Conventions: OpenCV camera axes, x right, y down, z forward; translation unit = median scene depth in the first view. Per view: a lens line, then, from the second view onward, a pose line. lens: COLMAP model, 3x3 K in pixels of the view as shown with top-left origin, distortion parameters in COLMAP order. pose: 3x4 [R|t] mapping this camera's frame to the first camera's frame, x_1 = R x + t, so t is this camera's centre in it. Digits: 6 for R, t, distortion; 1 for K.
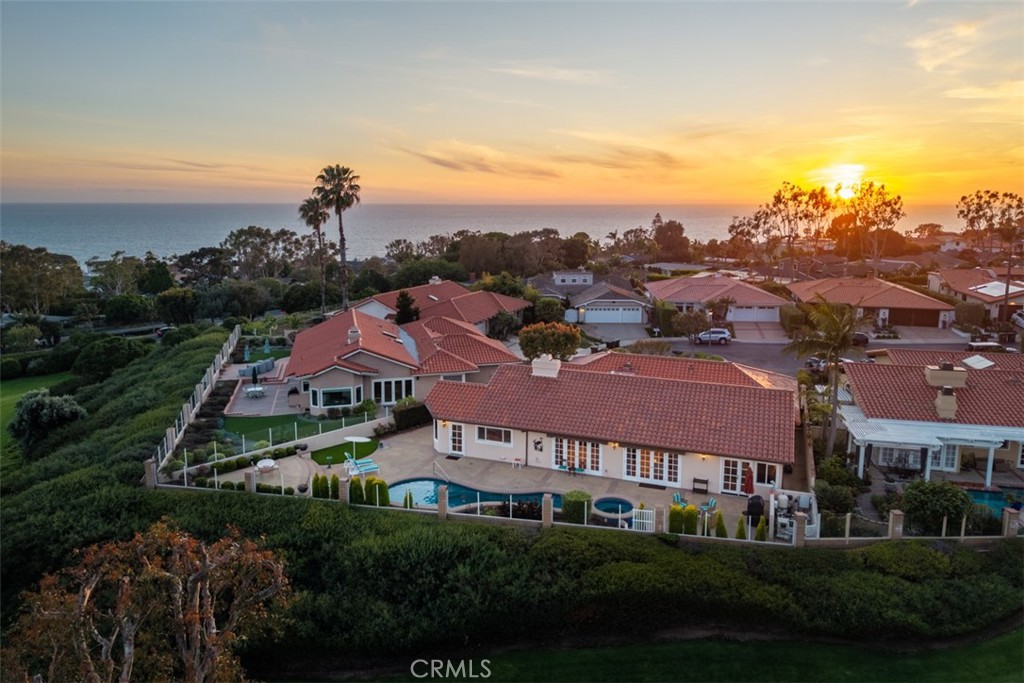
lens RADIAL K [[689.3, 0, 513.2], [0, 689.3, 278.0], [0, 0, 1]] dist [0.021058, -0.022091]
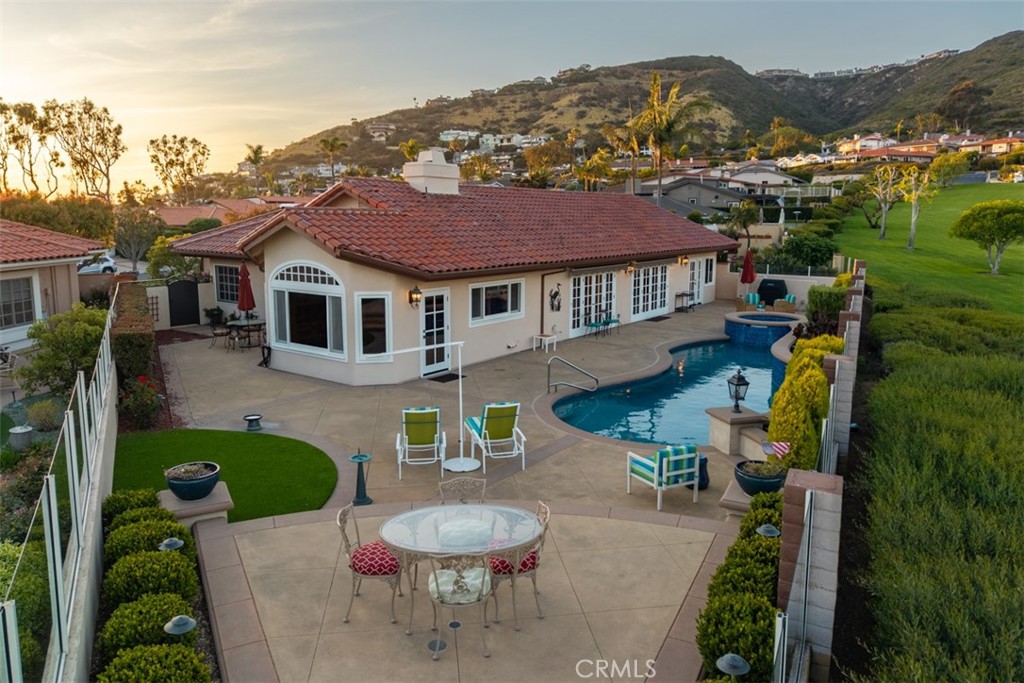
lens RADIAL K [[689.3, 0, 515.3], [0, 689.3, 315.1], [0, 0, 1]] dist [0.021058, -0.022091]
pose [[0.261850, -0.136460, 0.955413, -0.458691], [0.104204, 0.988164, 0.112578, 0.193501], [-0.959466, 0.070080, 0.272971, 0.890453]]
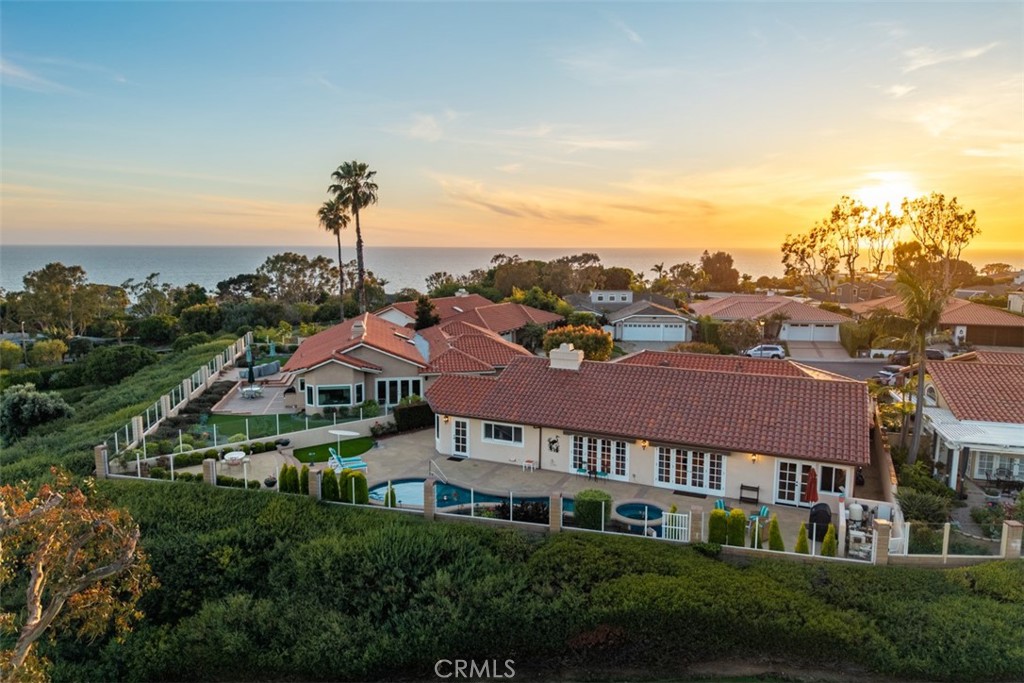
lens RADIAL K [[689.3, 0, 511.6], [0, 689.3, 309.2], [0, 0, 1]] dist [0.021058, -0.022091]
pose [[0.997656, 0.008358, -0.067918, 0.040855], [-0.009541, 0.999808, -0.017109, 0.091197], [0.067762, 0.017717, 0.997544, 0.150159]]
